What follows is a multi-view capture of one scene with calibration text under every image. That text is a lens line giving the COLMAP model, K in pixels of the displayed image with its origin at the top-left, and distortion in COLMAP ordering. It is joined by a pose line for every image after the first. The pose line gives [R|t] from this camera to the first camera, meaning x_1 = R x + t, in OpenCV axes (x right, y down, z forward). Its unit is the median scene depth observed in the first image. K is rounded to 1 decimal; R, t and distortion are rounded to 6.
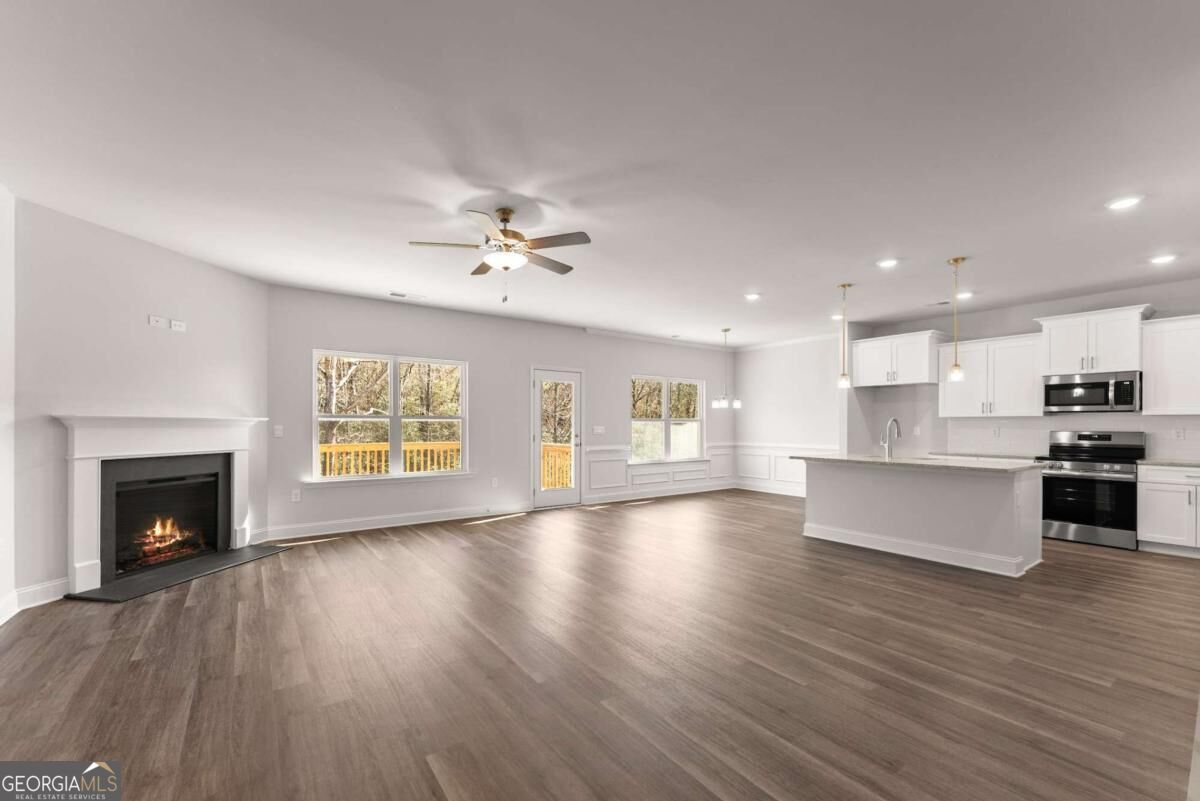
lens RADIAL K [[492.1, 0, 597.8], [0, 492.1, 425.6], [0, 0, 1]] dist [0.001968, 0.001168]
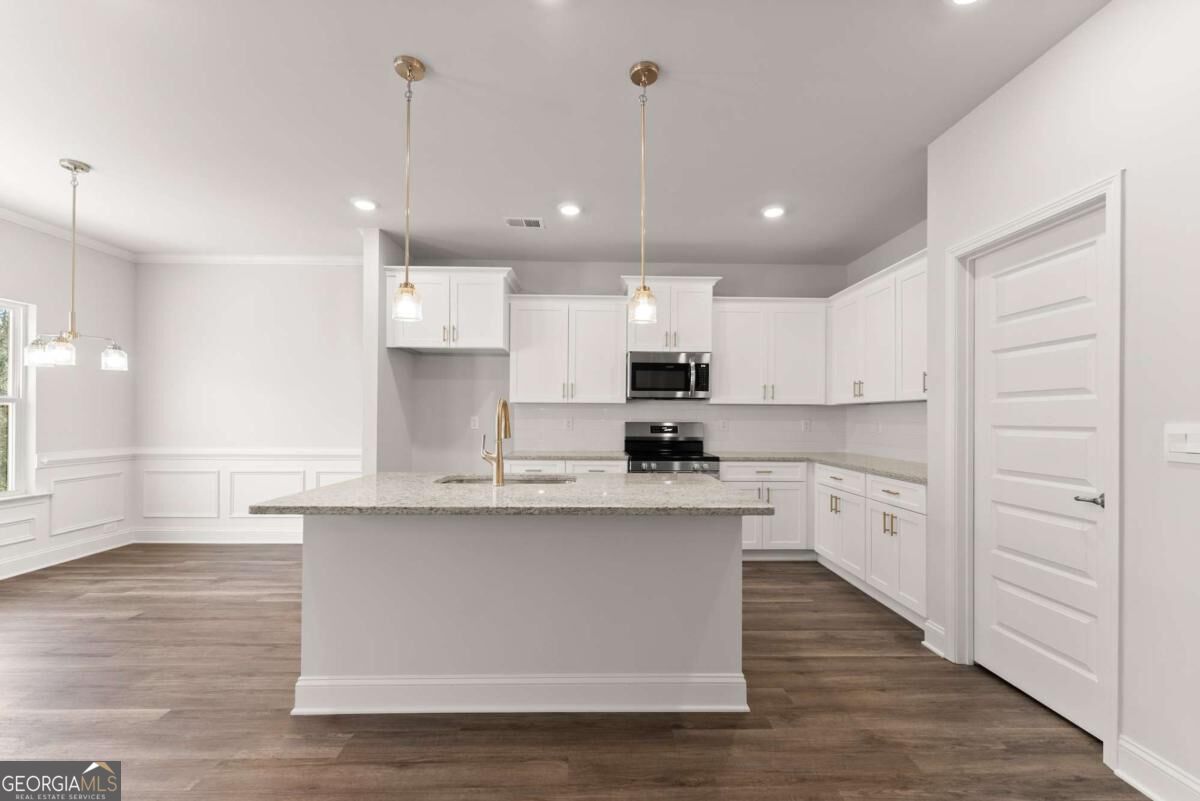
lens RADIAL K [[492.1, 0, 598.5], [0, 492.1, 413.5], [0, 0, 1]] dist [0.001968, 0.001168]
pose [[0.571984, 0.005327, 0.820247, 0.254053], [-0.003709, 0.999985, -0.003908, 0.000239], [-0.820256, -0.000807, 0.571995, 0.627564]]
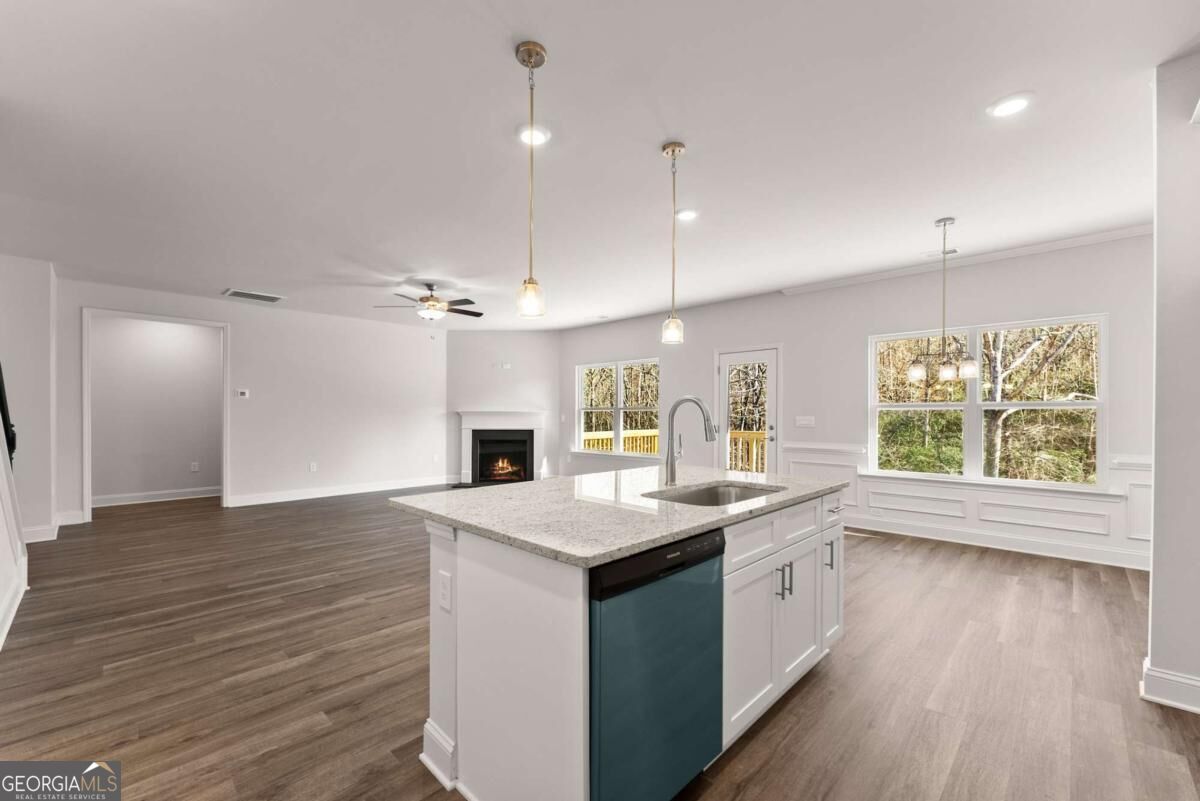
lens RADIAL K [[492.1, 0, 601.5], [0, 492.1, 428.0], [0, 0, 1]] dist [0.001968, 0.001168]
pose [[0.176963, 0.025863, -0.983878, 0.982929], [-0.000863, 0.999658, 0.026123, -0.000019], [0.984217, -0.003773, 0.176925, 0.814849]]
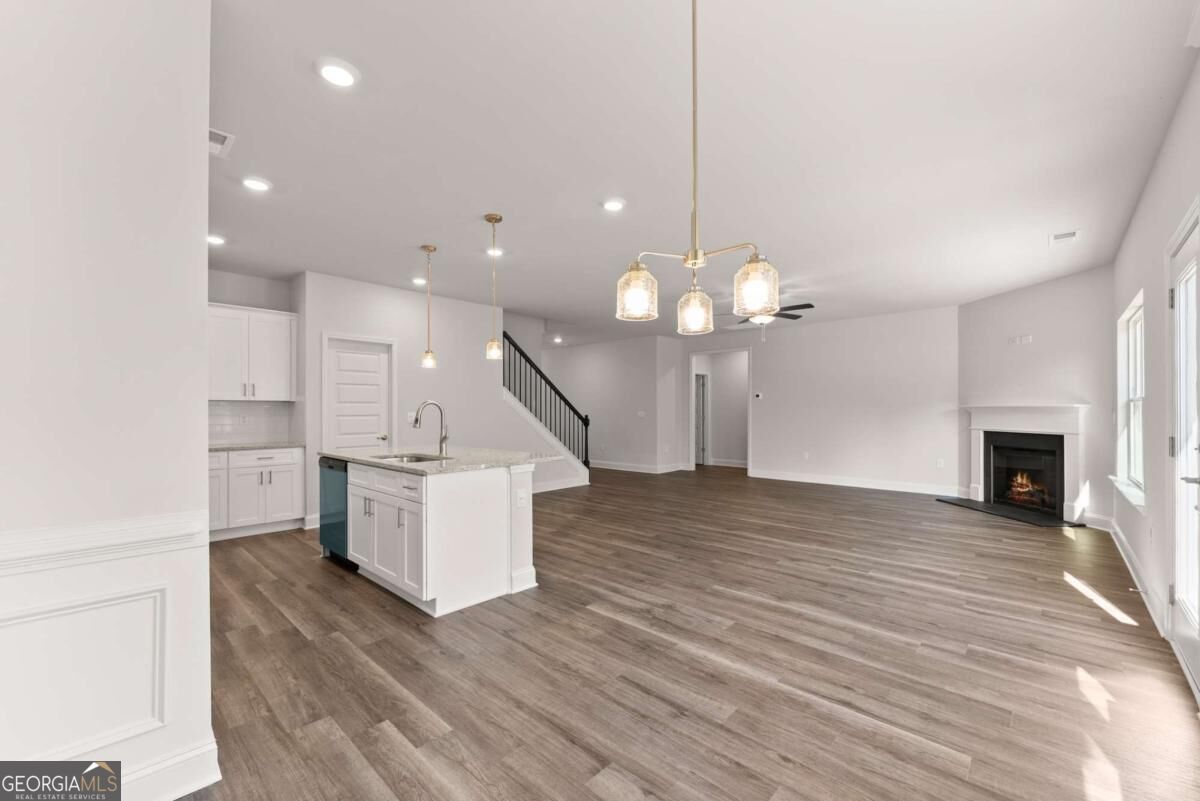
lens RADIAL K [[492.1, 0, 594.7], [0, 492.1, 403.9], [0, 0, 1]] dist [0.001968, 0.001168]
pose [[-0.982745, -0.003147, -0.184937, 0.478474], [-0.000594, 0.999904, -0.013855, -0.001317], [0.184963, -0.013506, -0.982653, 1.699260]]
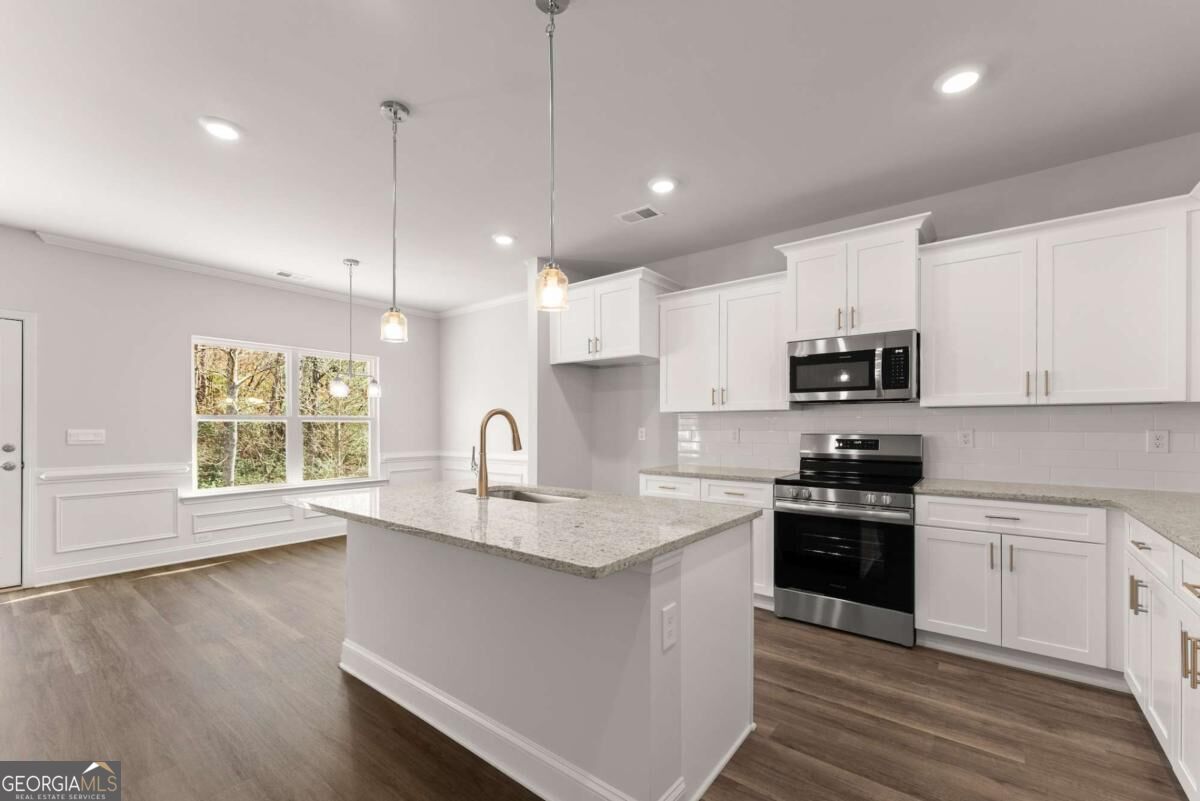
lens RADIAL K [[492.1, 0, 594.5], [0, 492.1, 426.9], [0, 0, 1]] dist [0.001968, 0.001168]
pose [[0.962639, -0.003209, 0.270769, 0.541060], [0.003020, 0.999995, 0.001116, 0.000673], [-0.270771, -0.000256, 0.962644, 0.513095]]
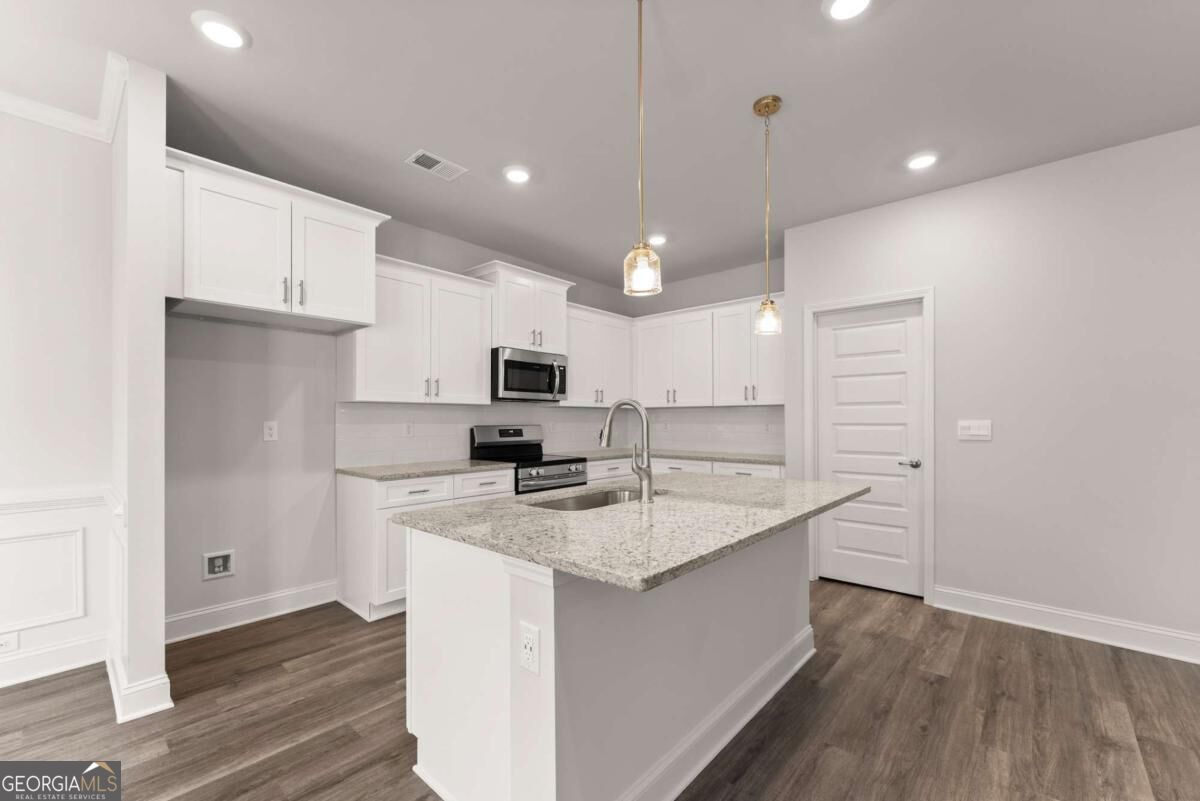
lens RADIAL K [[492.1, 0, 595.9], [0, 492.1, 420.3], [0, 0, 1]] dist [0.001968, 0.001168]
pose [[-0.211166, -0.005092, 0.977437, 0.208721], [0.001379, 0.999984, 0.005507, -0.000662], [-0.977449, 0.002510, -0.211156, 1.066640]]
